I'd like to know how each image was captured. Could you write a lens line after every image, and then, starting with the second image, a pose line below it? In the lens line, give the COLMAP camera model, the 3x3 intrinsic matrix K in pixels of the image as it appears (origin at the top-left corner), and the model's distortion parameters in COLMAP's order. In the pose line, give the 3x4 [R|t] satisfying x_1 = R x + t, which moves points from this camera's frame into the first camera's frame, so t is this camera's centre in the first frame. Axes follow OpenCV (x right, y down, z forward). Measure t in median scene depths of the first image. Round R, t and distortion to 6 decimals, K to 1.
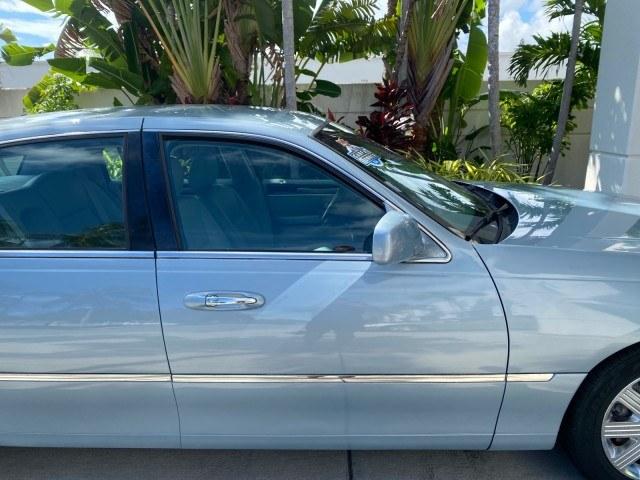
lens RADIAL K [[492.5, 0, 318.6], [0, 492.5, 227.0], [0, 0, 1]] dist [0.004181, 0.000444]
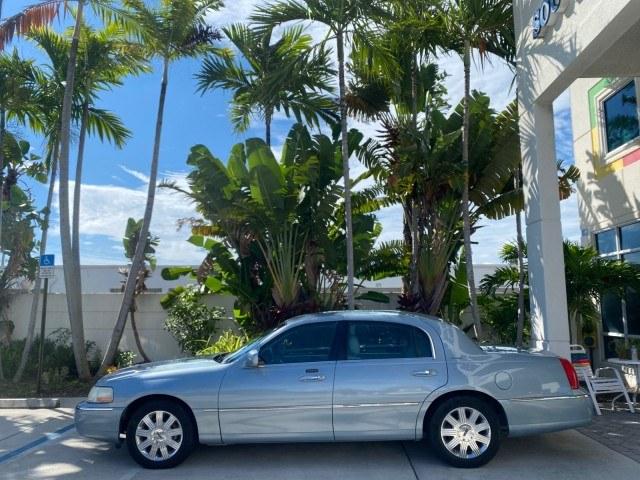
lens RADIAL K [[488.3, 0, 319.6], [0, 488.3, 238.4], [0, 0, 1]] dist [0.009237, 0.003092]
pose [[0.999727, 0.013406, -0.019133, -0.109027], [-0.019442, 0.931507, -0.363203, 0.109320], [0.012953, 0.363476, 0.931513, -0.507158]]
